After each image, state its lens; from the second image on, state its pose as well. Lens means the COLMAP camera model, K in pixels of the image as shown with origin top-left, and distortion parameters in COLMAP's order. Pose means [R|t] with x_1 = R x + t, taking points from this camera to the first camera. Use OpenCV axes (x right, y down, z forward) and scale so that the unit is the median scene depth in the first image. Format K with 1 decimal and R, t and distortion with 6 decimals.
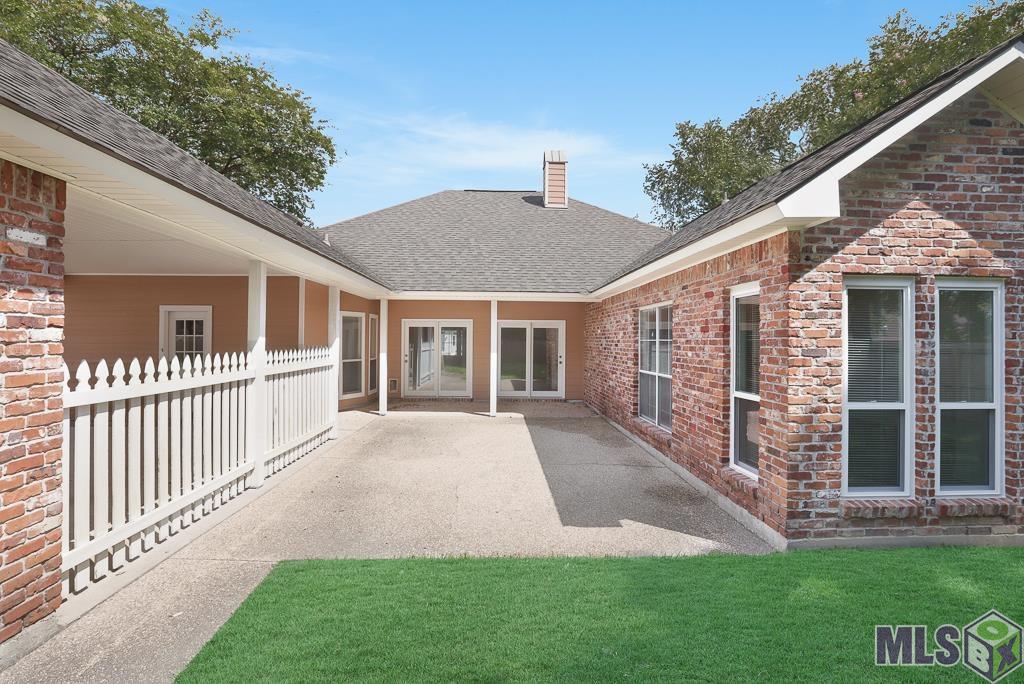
lens RADIAL K [[467.2, 0, 513.3], [0, 467.2, 332.5], [0, 0, 1]] dist [-0.021305, 0.001026]
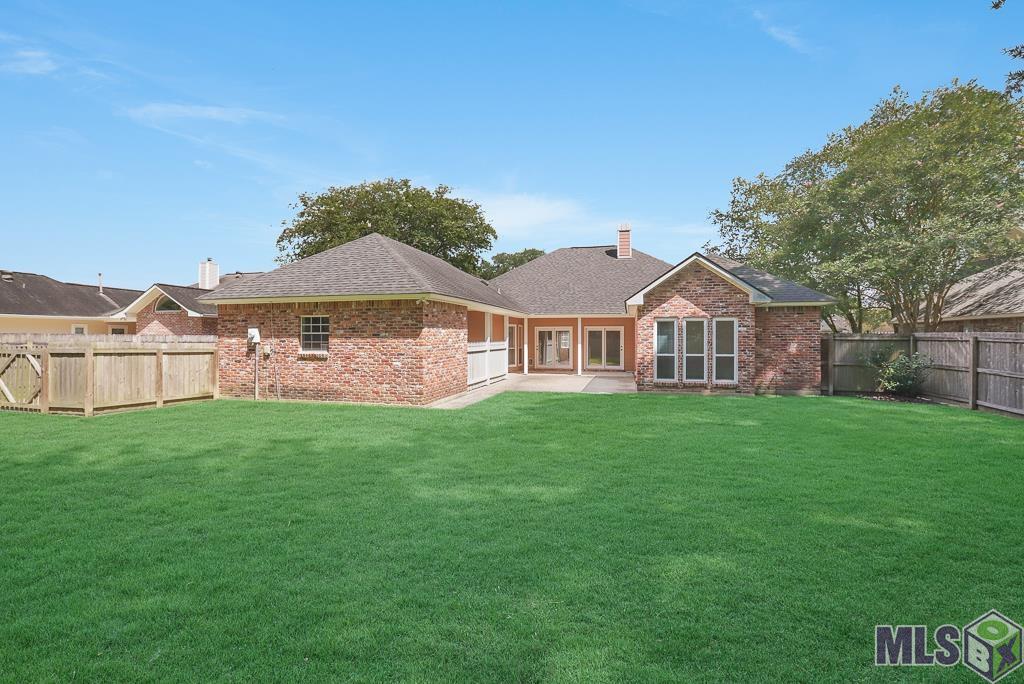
lens RADIAL K [[467.2, 0, 513.3], [0, 467.2, 332.5], [0, 0, 1]] dist [-0.021305, 0.001026]
pose [[0.959604, -0.012215, -0.281090, 0.671045], [0.012535, 0.999921, -0.000660, -0.021650], [0.281076, -0.002890, 0.959681, -2.688748]]
